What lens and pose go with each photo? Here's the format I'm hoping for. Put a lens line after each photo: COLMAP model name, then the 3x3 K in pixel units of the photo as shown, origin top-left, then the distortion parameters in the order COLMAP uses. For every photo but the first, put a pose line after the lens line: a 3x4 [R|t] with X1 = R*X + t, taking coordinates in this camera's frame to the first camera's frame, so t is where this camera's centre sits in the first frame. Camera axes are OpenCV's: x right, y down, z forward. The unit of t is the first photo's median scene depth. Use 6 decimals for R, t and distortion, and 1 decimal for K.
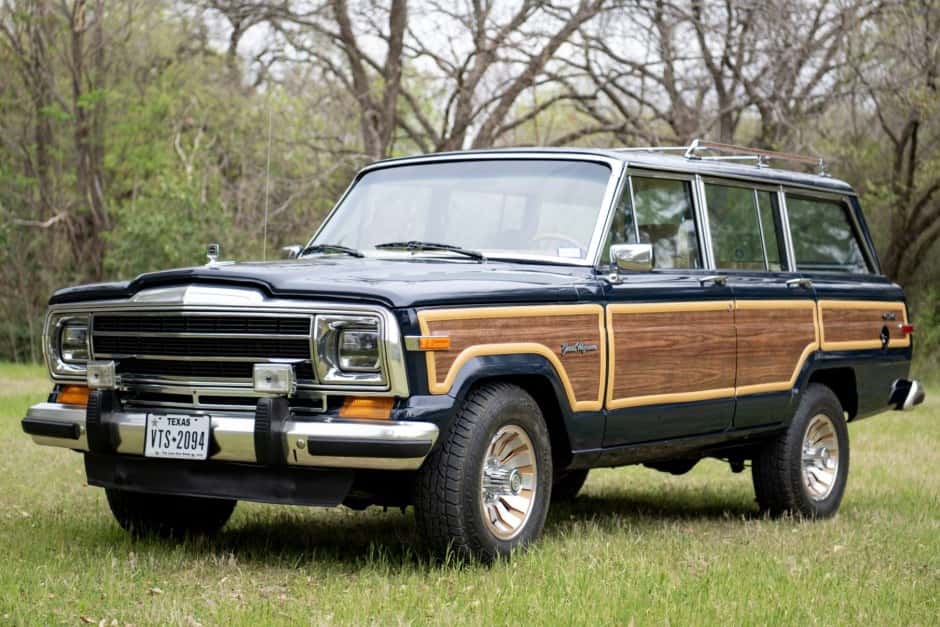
lens RADIAL K [[2311.0, 0, 470.0], [0, 2311.0, 313.5], [0, 0, 1]] dist [-0.127676, -0.313660]
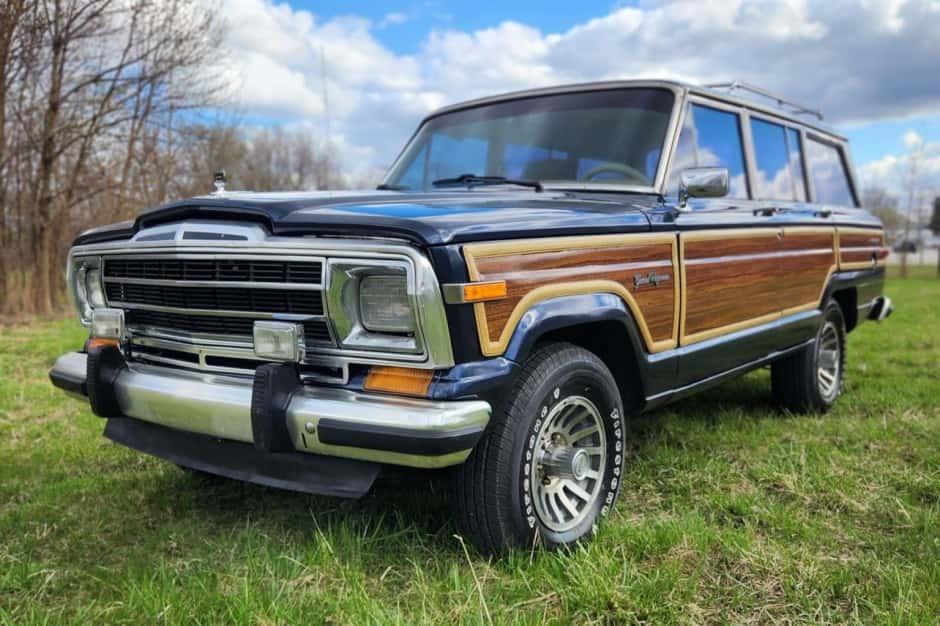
lens RADIAL K [[1028.0, 0, 470.0], [0, 1028.0, 313.0], [0, 0, 1]] dist [-0.007767, -0.018039]
pose [[0.998340, -0.015999, -0.055320, -0.002226], [0.019947, 0.997236, 0.071568, -0.004031], [0.054022, -0.072553, 0.995900, 0.662975]]
